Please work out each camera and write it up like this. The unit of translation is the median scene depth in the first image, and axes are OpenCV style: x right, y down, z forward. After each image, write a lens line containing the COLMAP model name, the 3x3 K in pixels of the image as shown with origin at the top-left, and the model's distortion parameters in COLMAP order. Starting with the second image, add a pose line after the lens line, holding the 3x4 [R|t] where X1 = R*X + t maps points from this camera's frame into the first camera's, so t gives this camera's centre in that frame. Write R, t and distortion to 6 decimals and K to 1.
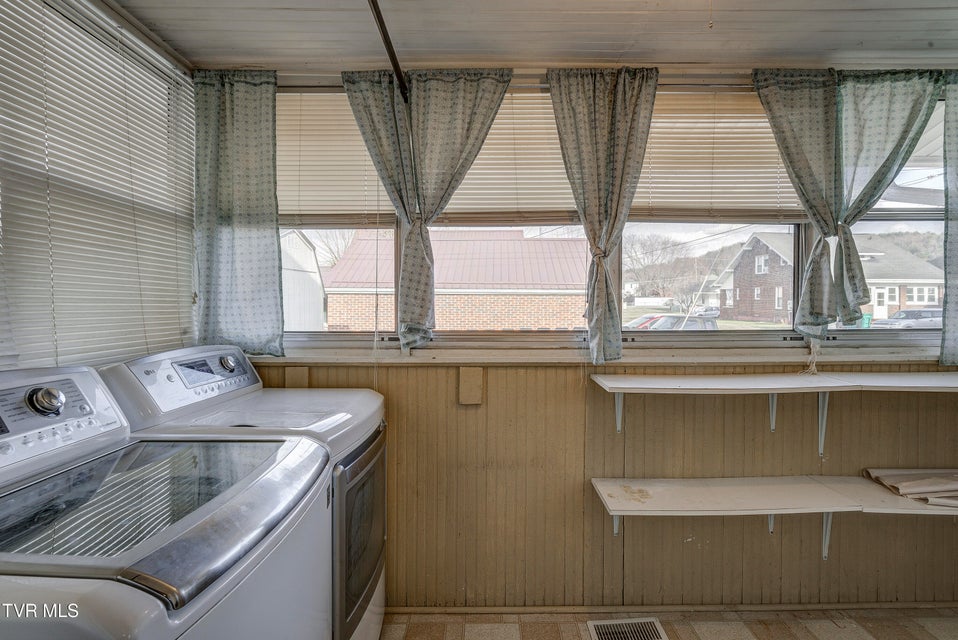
lens RADIAL K [[461.3, 0, 478.3], [0, 461.3, 313.0], [0, 0, 1]] dist [0.003276, 0.000113]
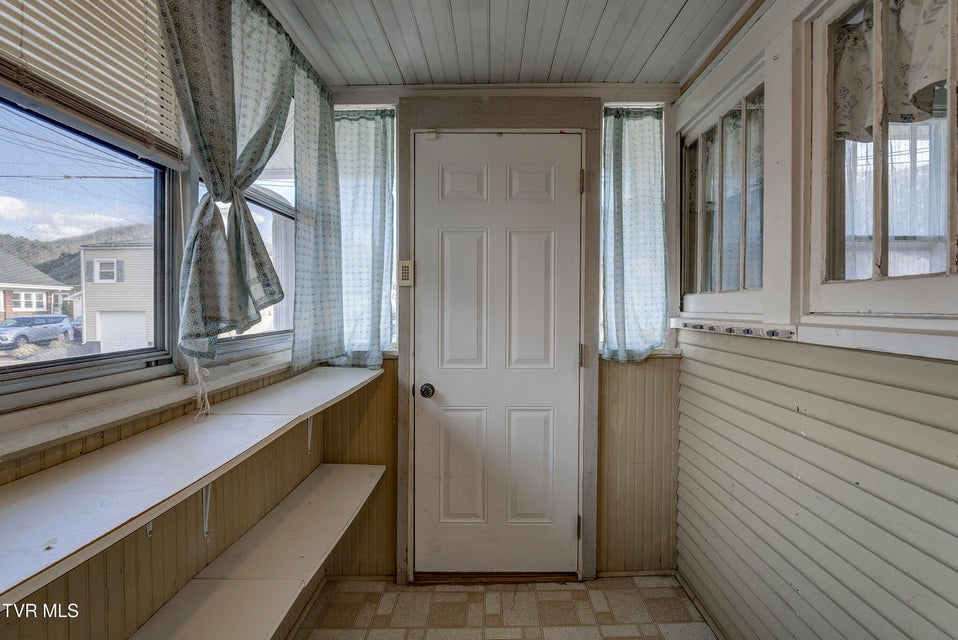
lens RADIAL K [[461.3, 0, 479.6], [0, 461.3, 309.6], [0, 0, 1]] dist [0.003276, 0.000113]
pose [[0.008854, -0.011707, 0.999892, 0.096952], [0.033781, 0.999364, 0.011401, -0.005098], [-0.999390, 0.033676, 0.009244, 0.597973]]
